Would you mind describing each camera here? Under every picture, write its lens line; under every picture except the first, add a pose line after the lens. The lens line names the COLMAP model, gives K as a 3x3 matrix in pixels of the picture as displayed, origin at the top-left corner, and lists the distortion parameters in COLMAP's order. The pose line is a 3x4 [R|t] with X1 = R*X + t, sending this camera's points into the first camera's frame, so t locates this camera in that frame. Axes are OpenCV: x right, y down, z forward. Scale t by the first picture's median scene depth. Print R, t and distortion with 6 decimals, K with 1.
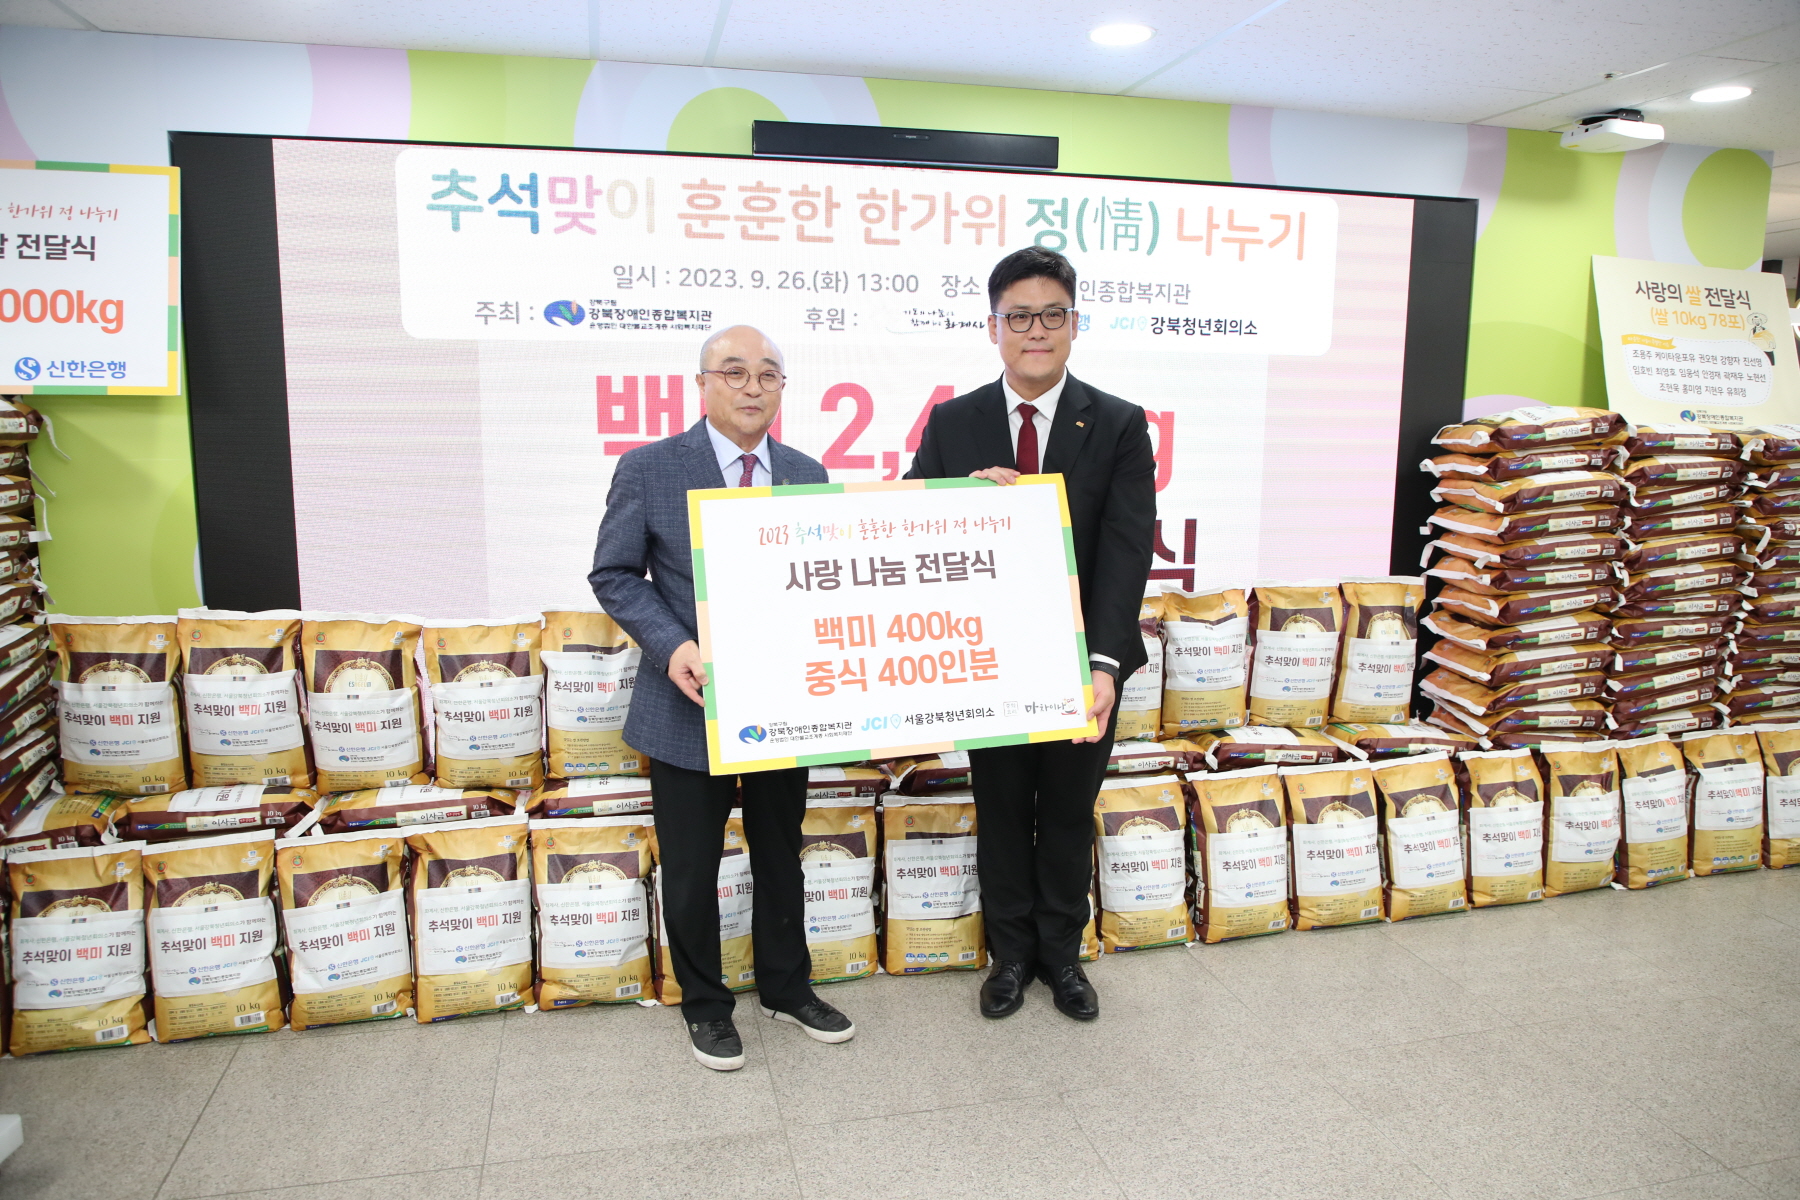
lens RADIAL K [[1247.4, 0, 913.2], [0, 1247.4, 605.0], [0, 0, 1]] dist [-0.076169, 0.042278]
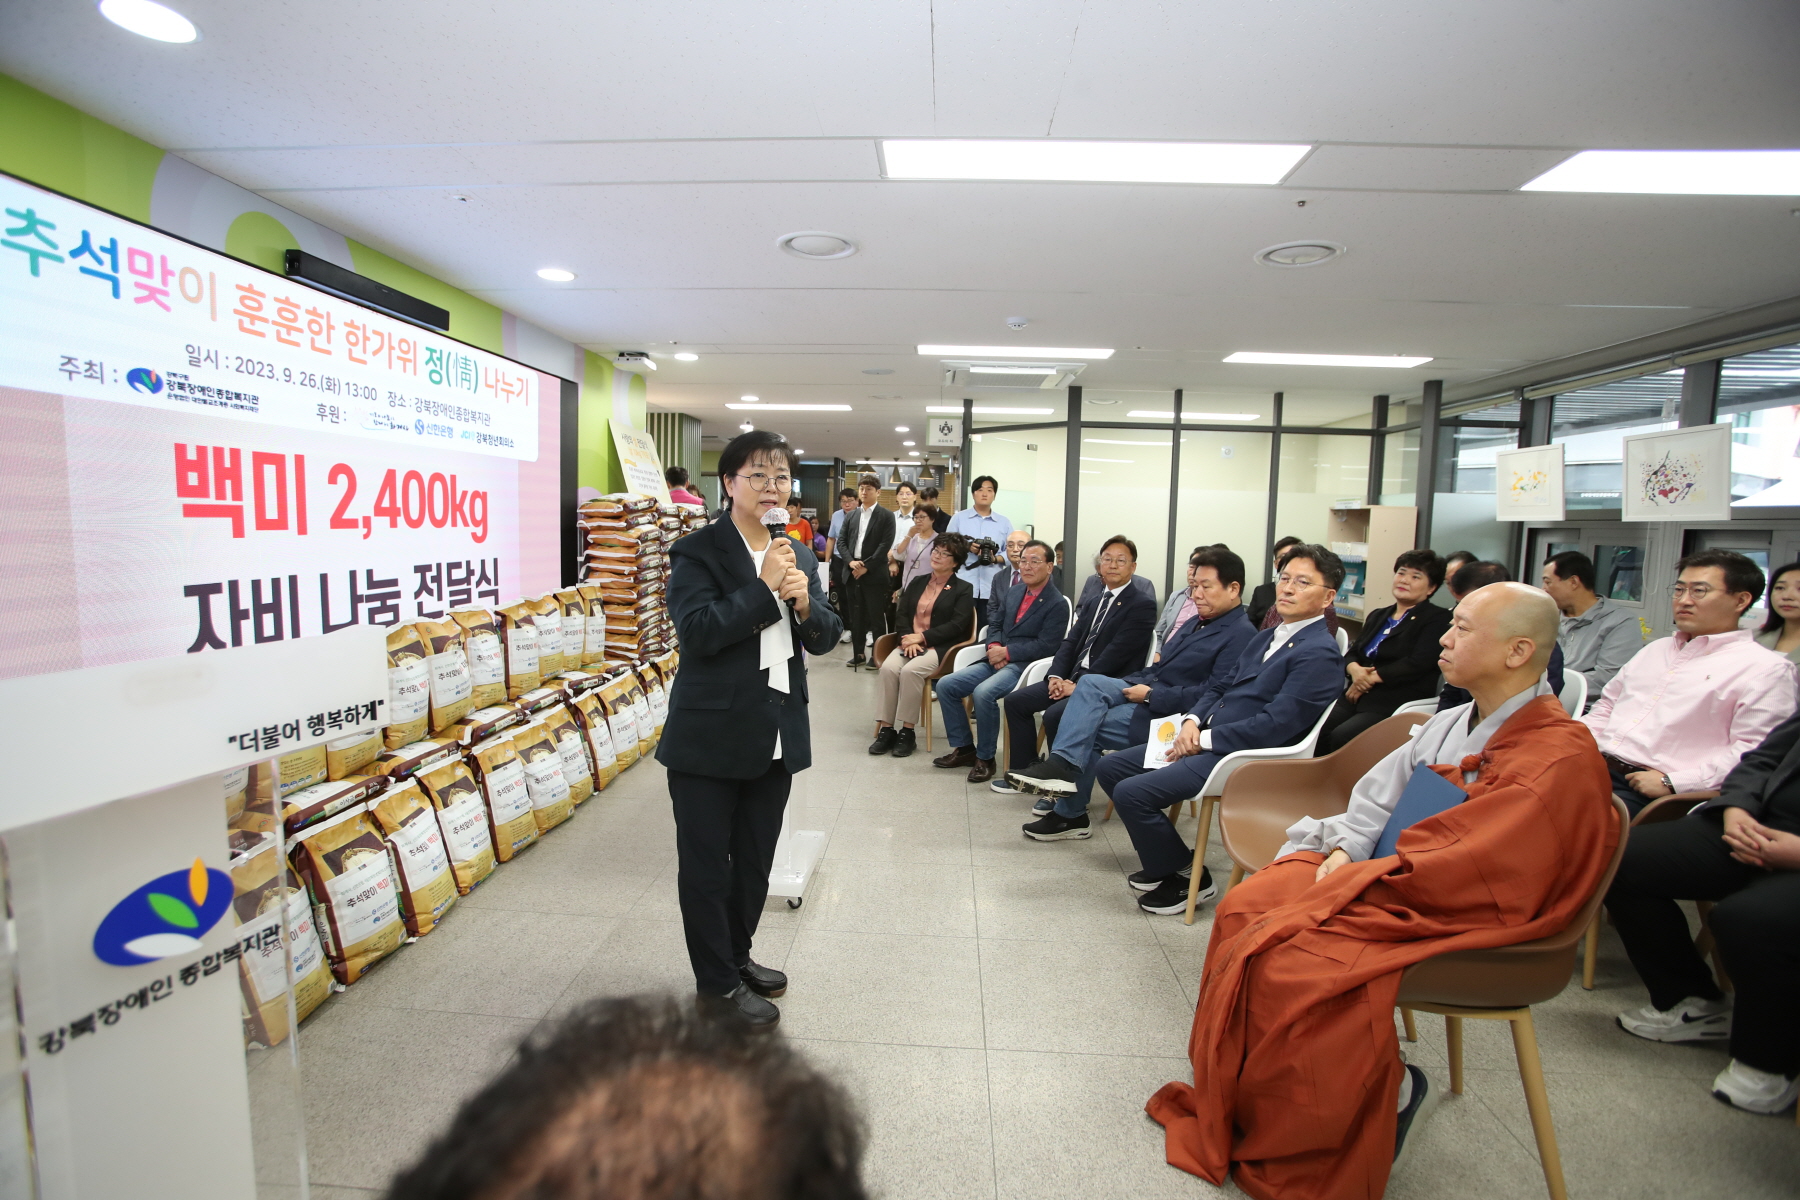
lens RADIAL K [[837.9, 0, 907.3], [0, 837.9, 614.0], [0, 0, 1]] dist [-0.075196, 0.025913]
pose [[0.284399, -0.106873, 0.952730, -0.742635], [0.129242, 0.988969, 0.072358, -0.006089], [-0.949955, 0.102555, 0.295074, 0.202706]]
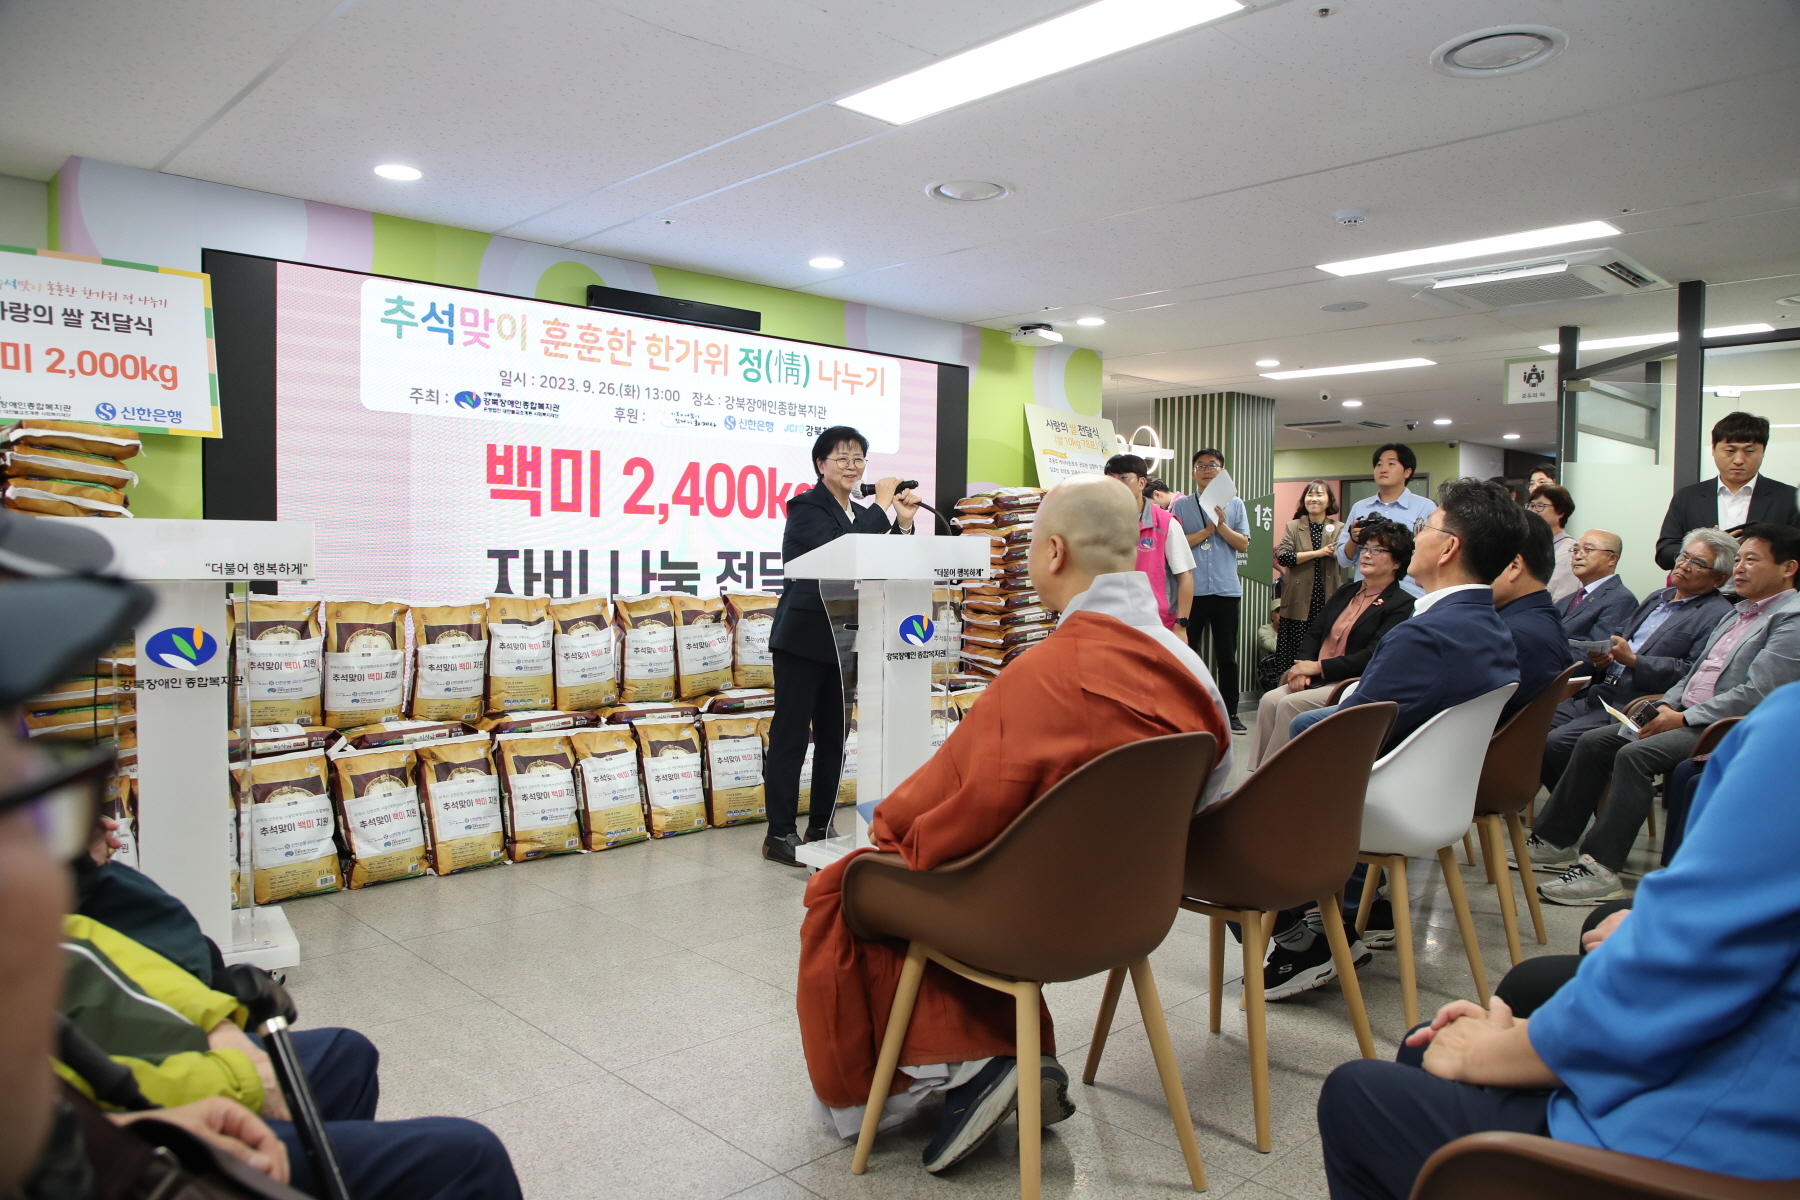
lens RADIAL K [[1247.4, 0, 919.0], [0, 1247.4, 613.2], [0, 0, 1]] dist [-0.076169, 0.042278]
pose [[0.862012, -0.022233, 0.506400, -0.549910], [0.076755, 0.993243, -0.087049, 0.175321], [-0.501043, 0.113907, 0.857894, -0.468575]]
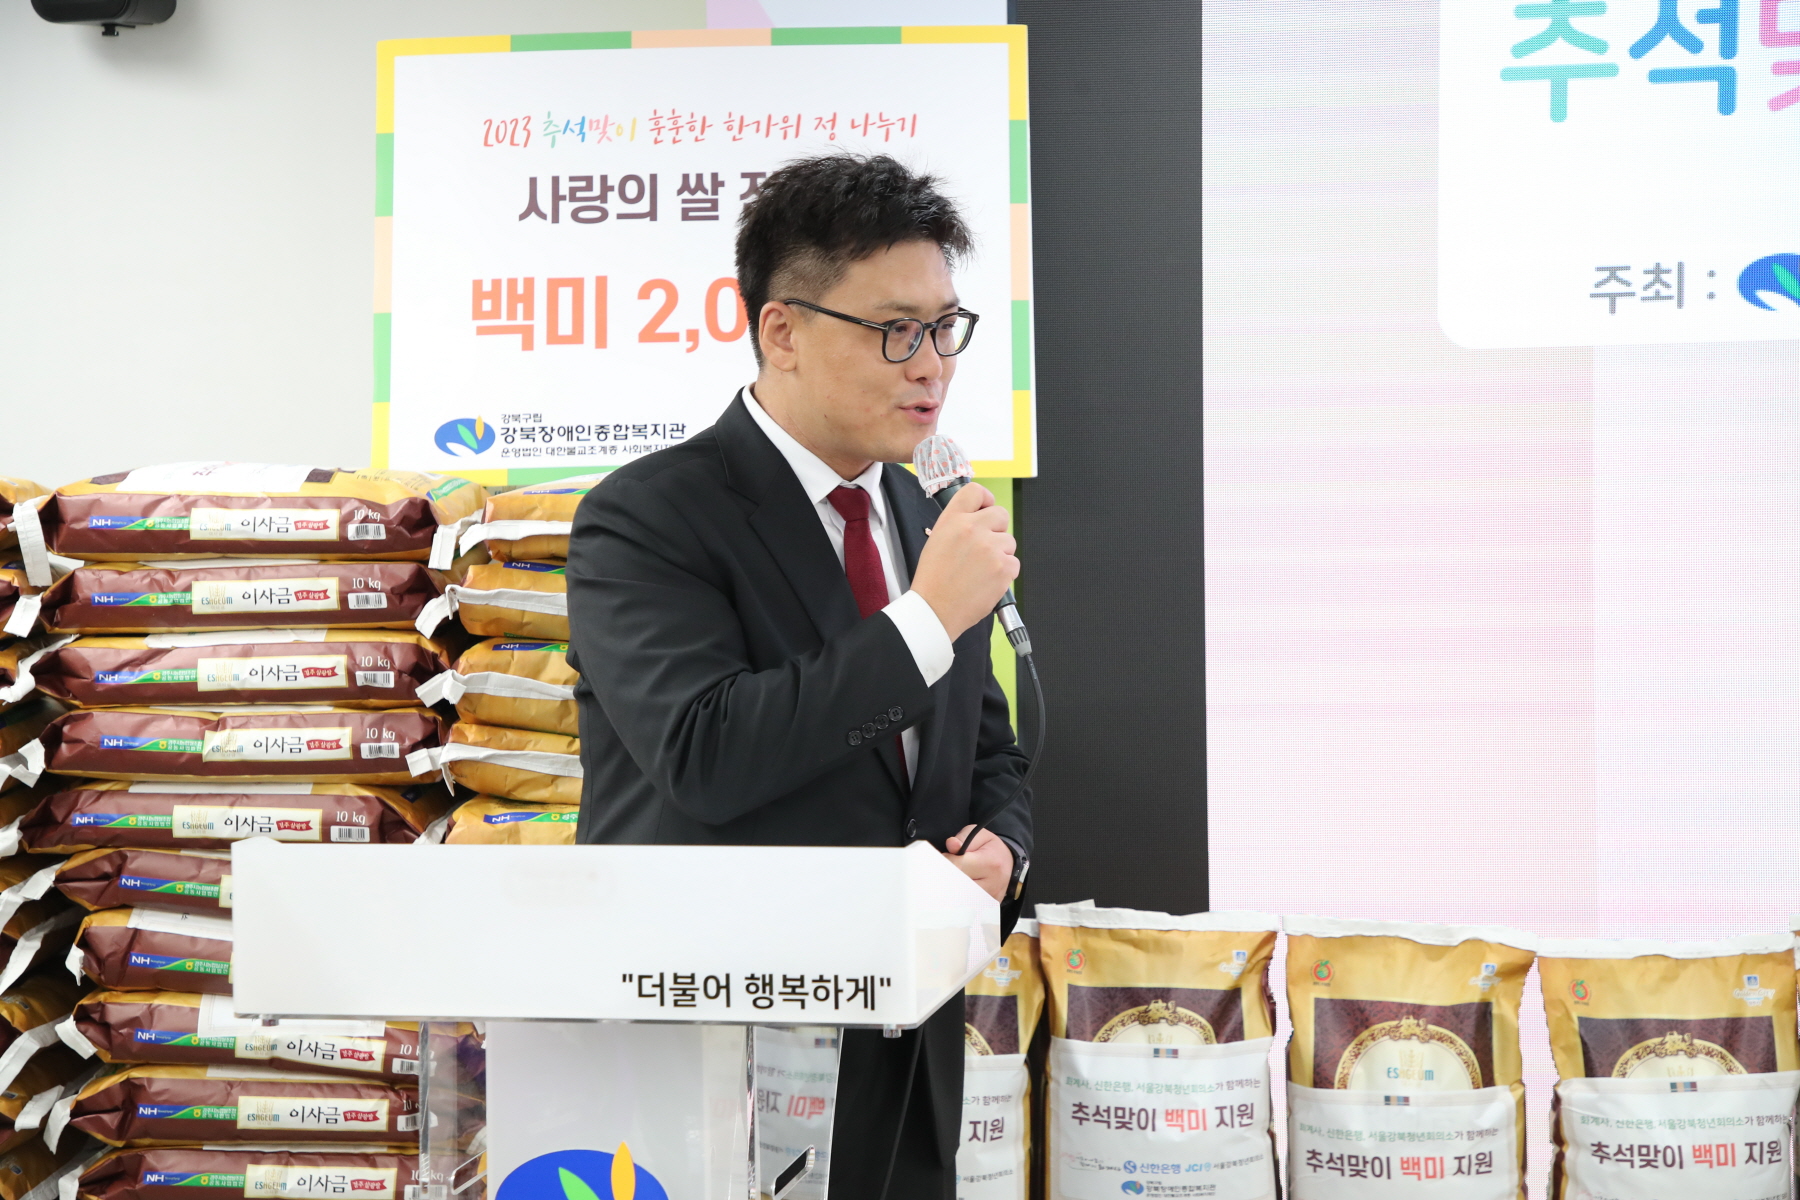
lens RADIAL K [[3052.7, 0, 896.2], [0, 3052.7, 610.9], [0, 0, 1]] dist [0.279652, 0.000000]
pose [[0.963562, -0.014000, -0.267119, -0.283327], [-0.017152, 0.993340, -0.113933, 0.023733], [0.266935, 0.114363, 0.956905, -0.185647]]
